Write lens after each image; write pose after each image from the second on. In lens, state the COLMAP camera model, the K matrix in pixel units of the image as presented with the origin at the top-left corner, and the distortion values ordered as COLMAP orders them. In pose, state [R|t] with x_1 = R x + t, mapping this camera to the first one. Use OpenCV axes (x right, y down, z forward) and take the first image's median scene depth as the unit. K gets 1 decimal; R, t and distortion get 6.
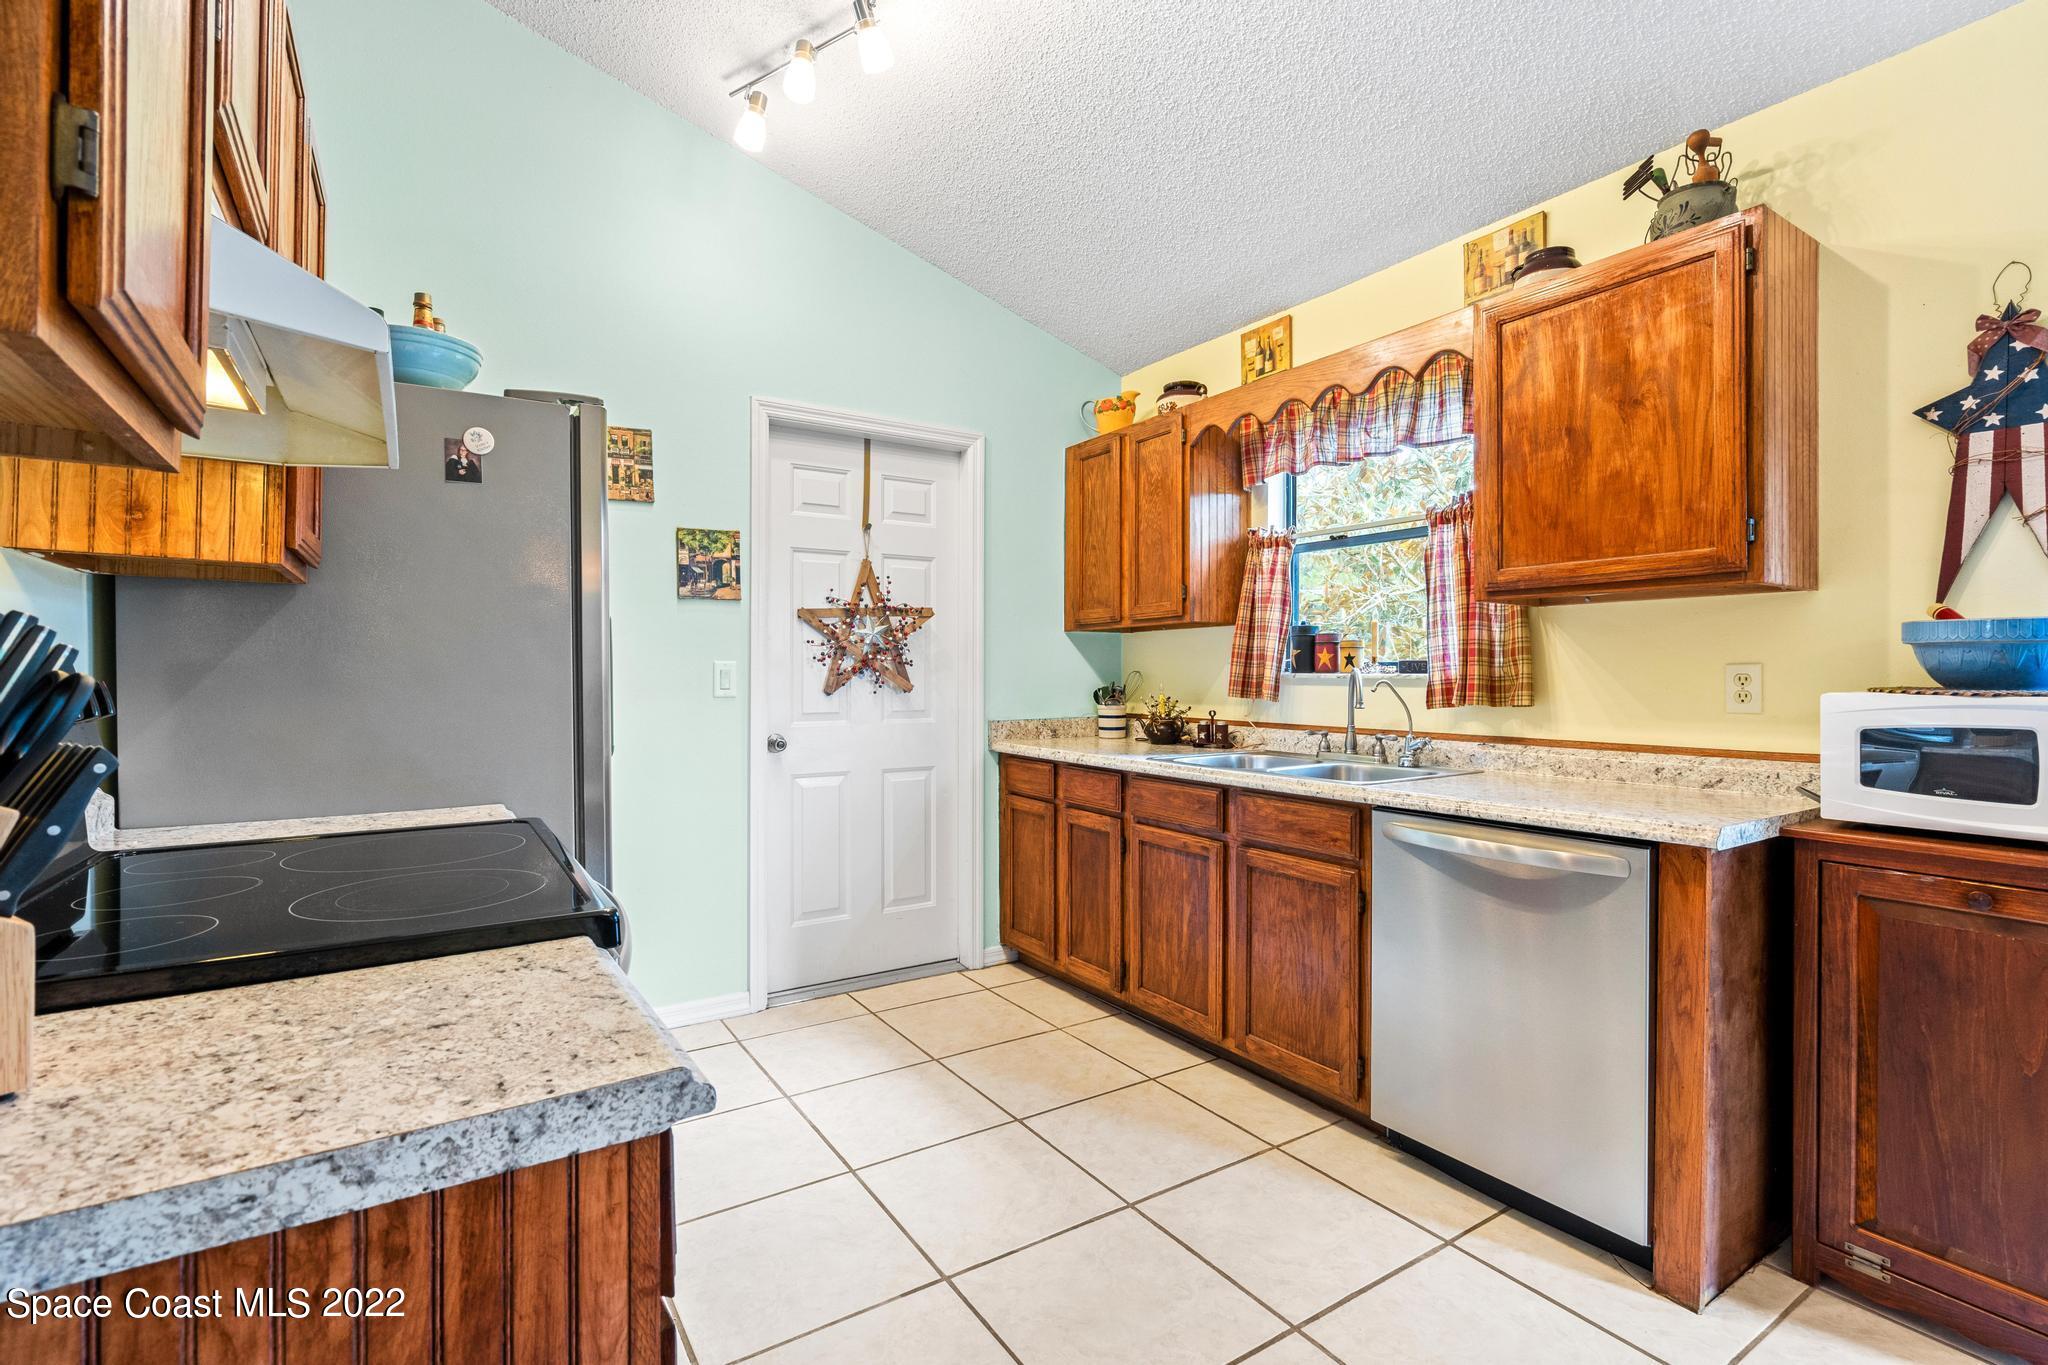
lens RADIAL K [[938.9, 0, 1017.6], [0, 938.9, 662.9], [0, 0, 1]] dist [0.001239, 0.000709]
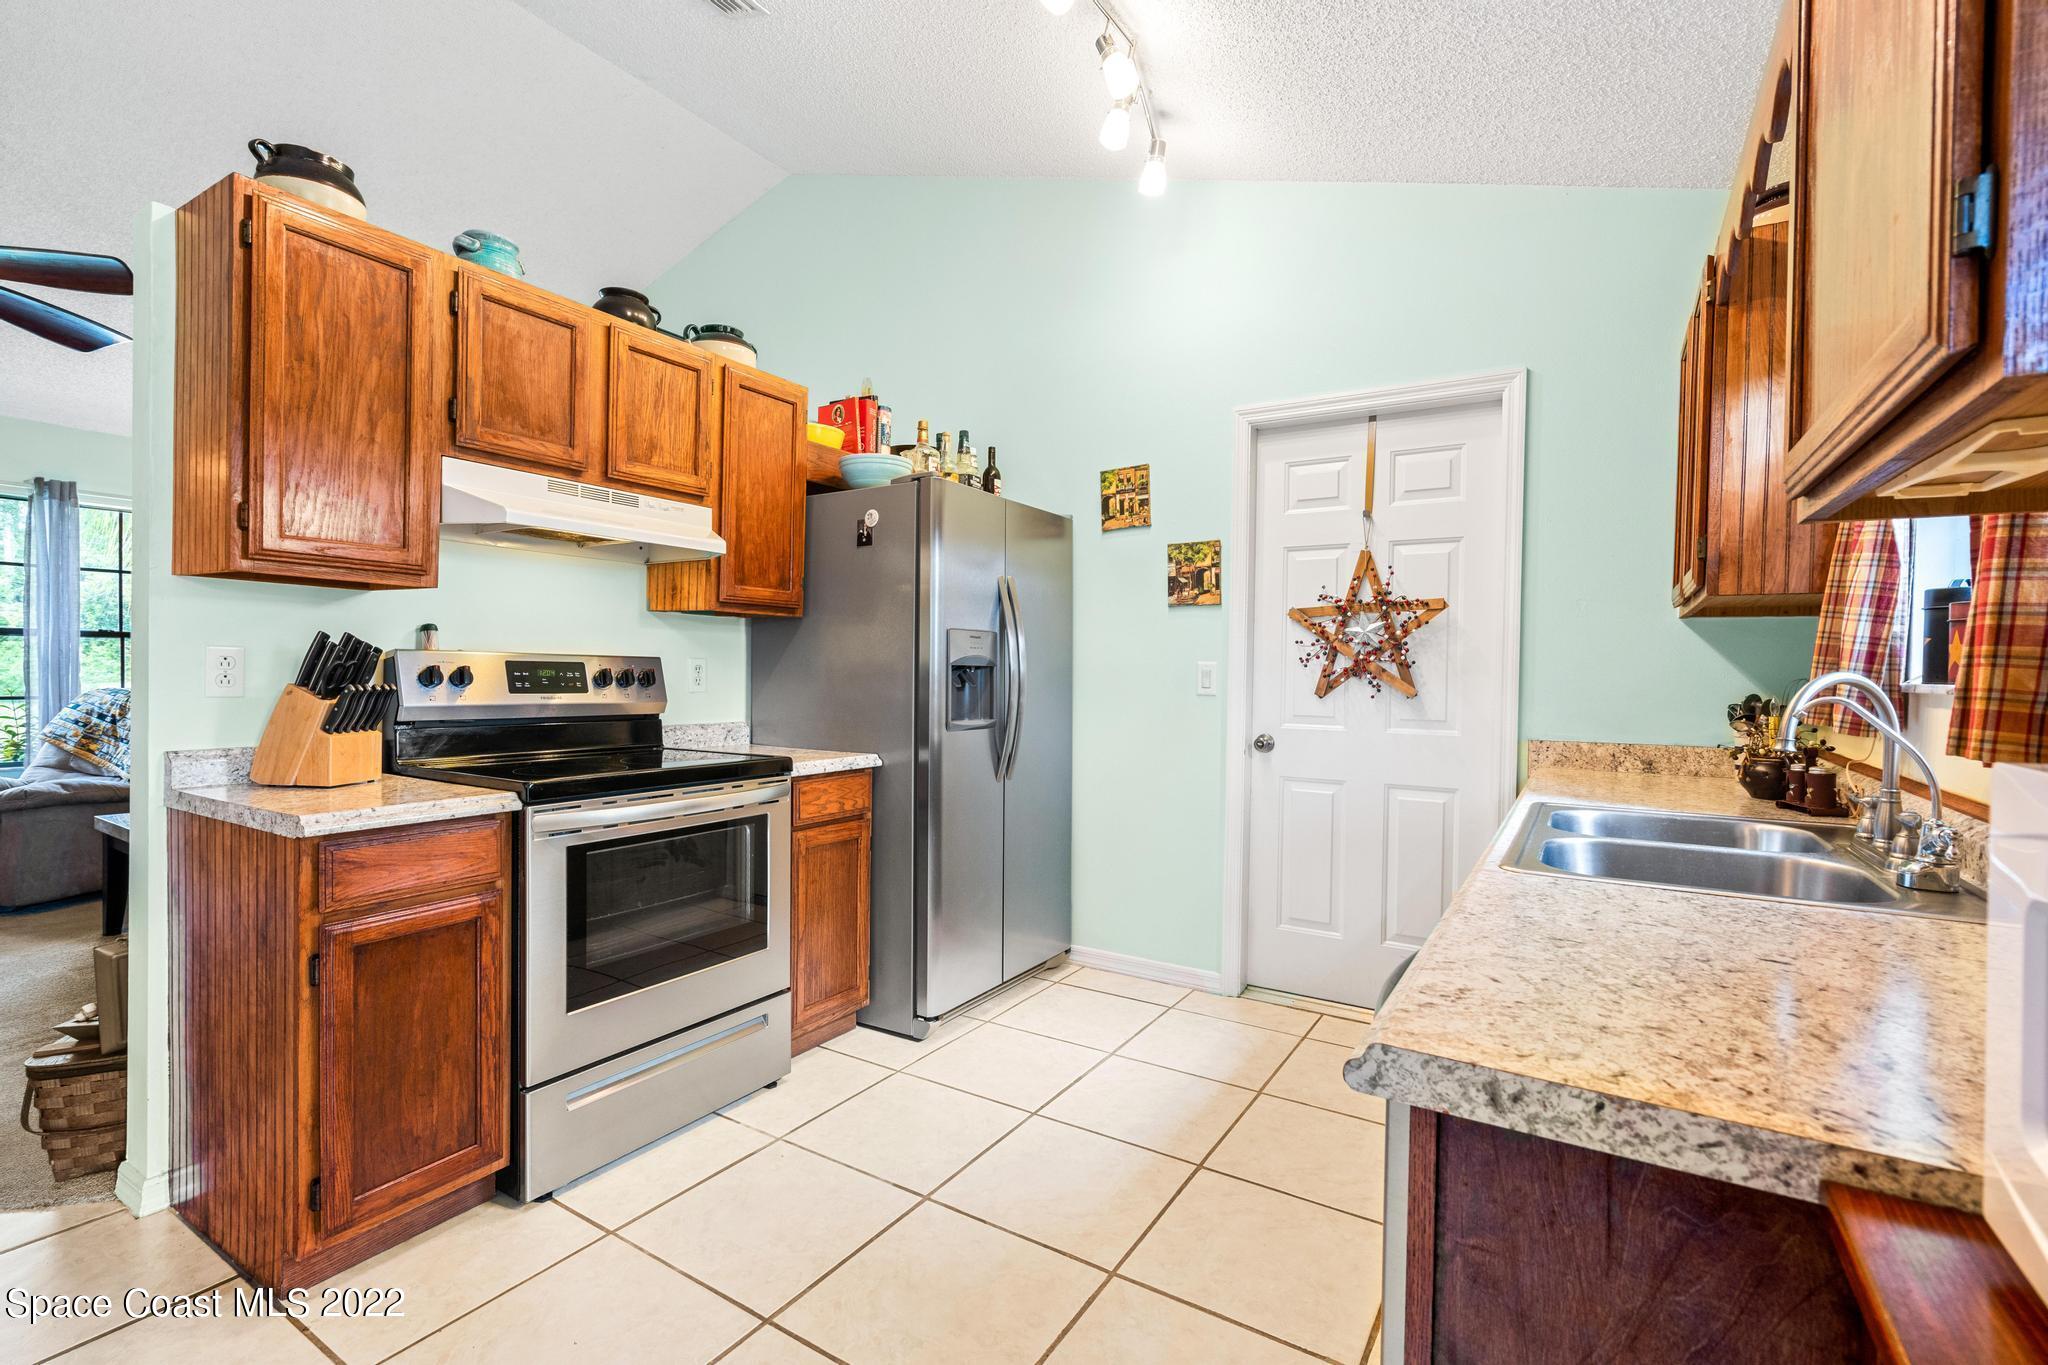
lens RADIAL K [[922.9, 0, 1017.4], [0, 922.9, 679.3], [0, 0, 1]] dist [0.002208, 0.000565]
pose [[0.420835, 0.015043, -0.907013, 0.546895], [-0.004686, 0.999885, 0.014409, 0.003670], [0.907125, -0.001814, 0.420857, 0.345718]]
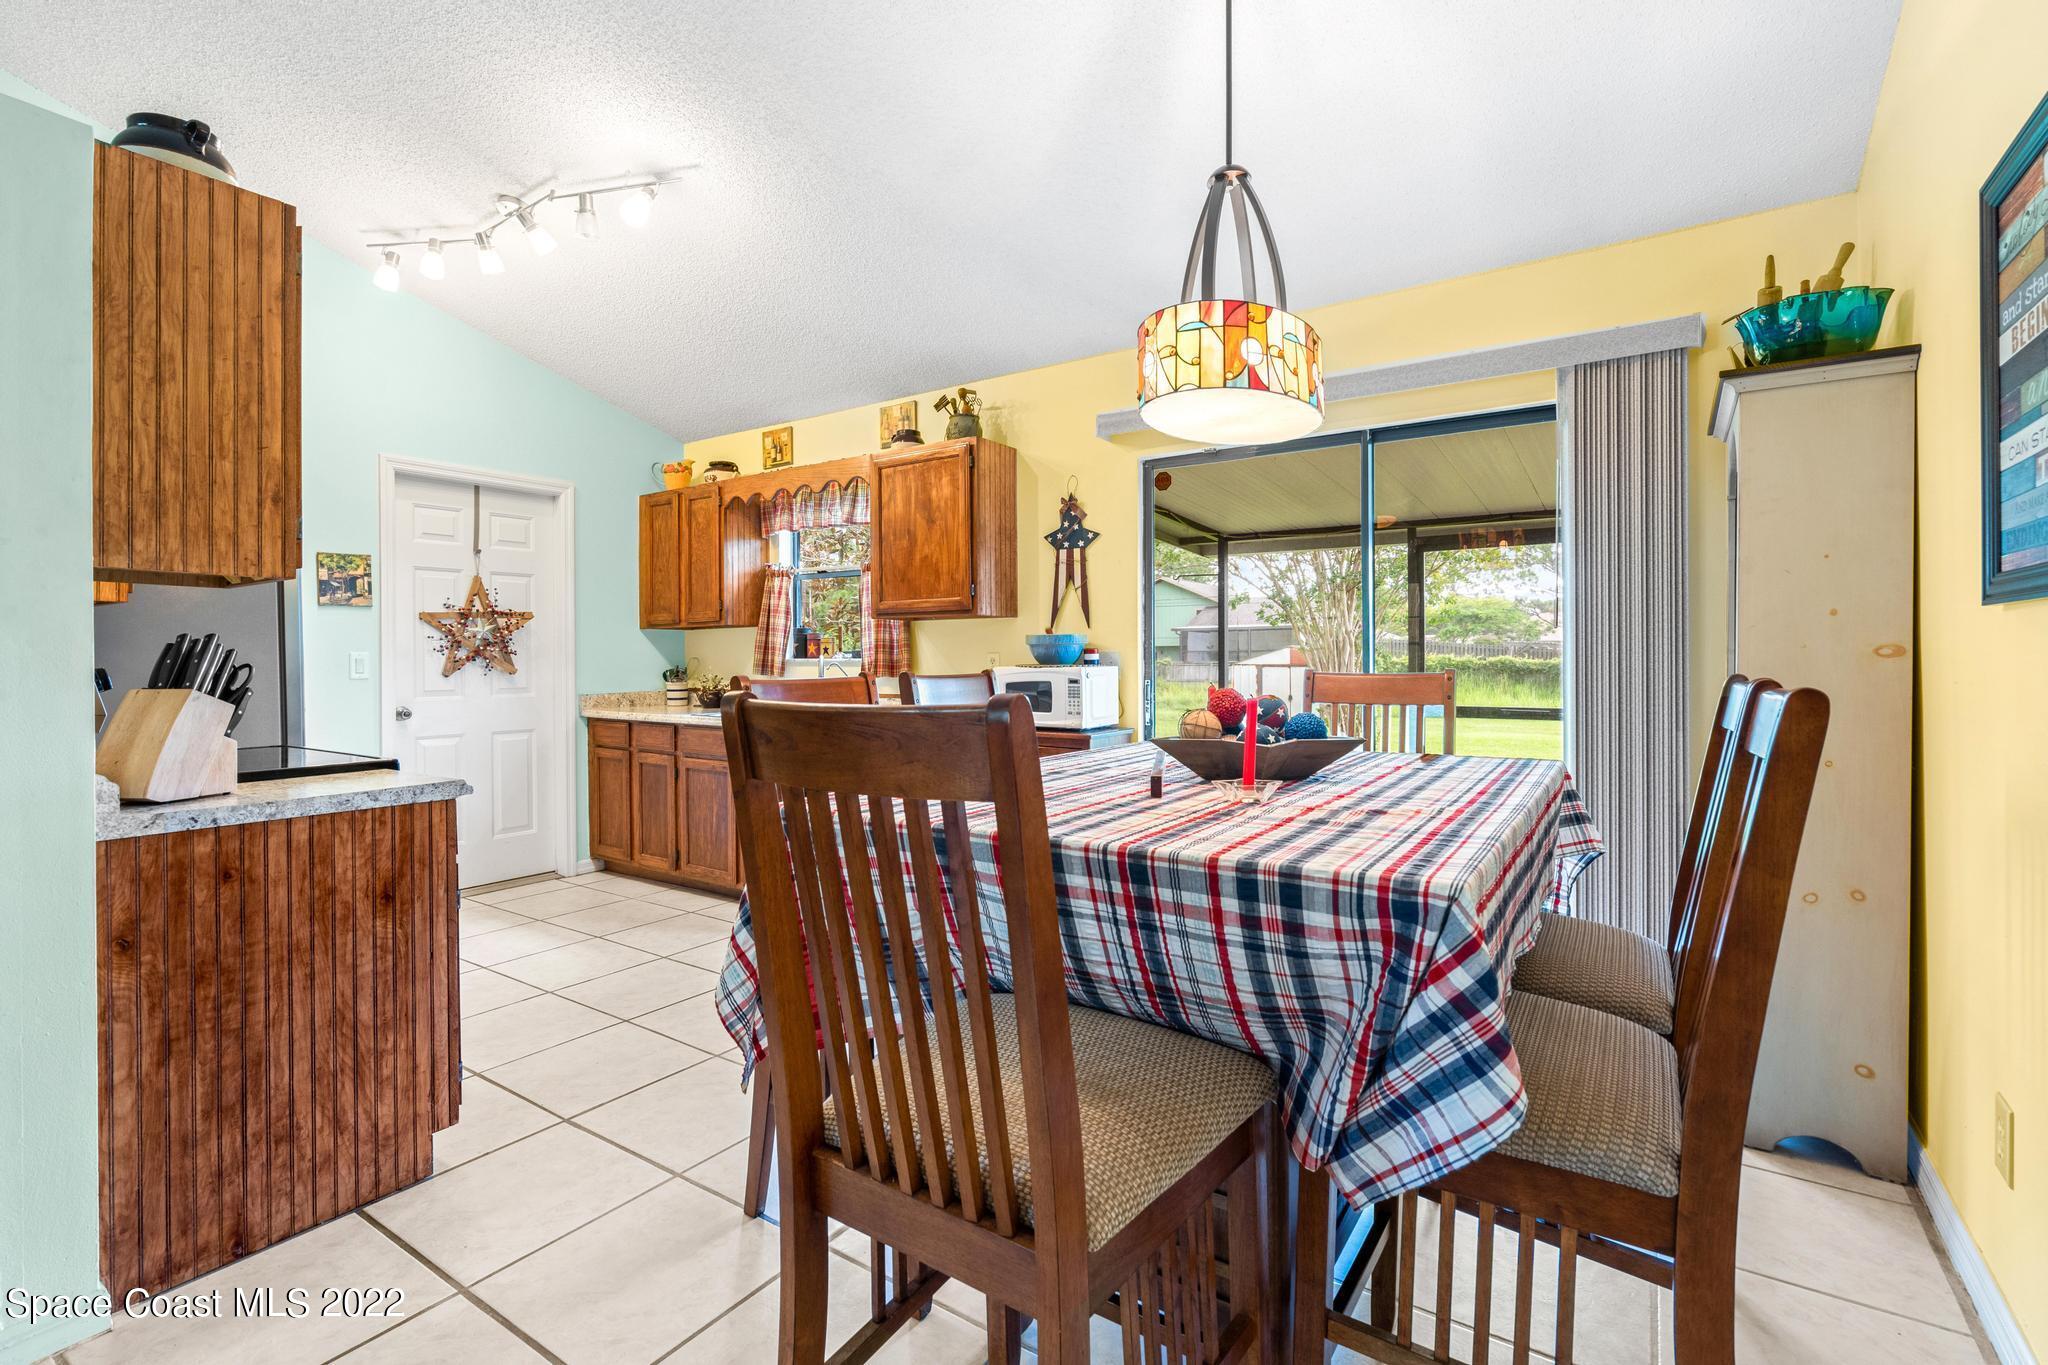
lens RADIAL K [[938.9, 0, 1017.6], [0, 938.9, 662.9], [0, 0, 1]] dist [0.001239, 0.000709]
pose [[0.923148, -0.007759, 0.384366, 0.037833], [0.001162, 0.999848, 0.017392, -0.008643], [-0.384443, -0.015609, 0.923017, -0.579144]]
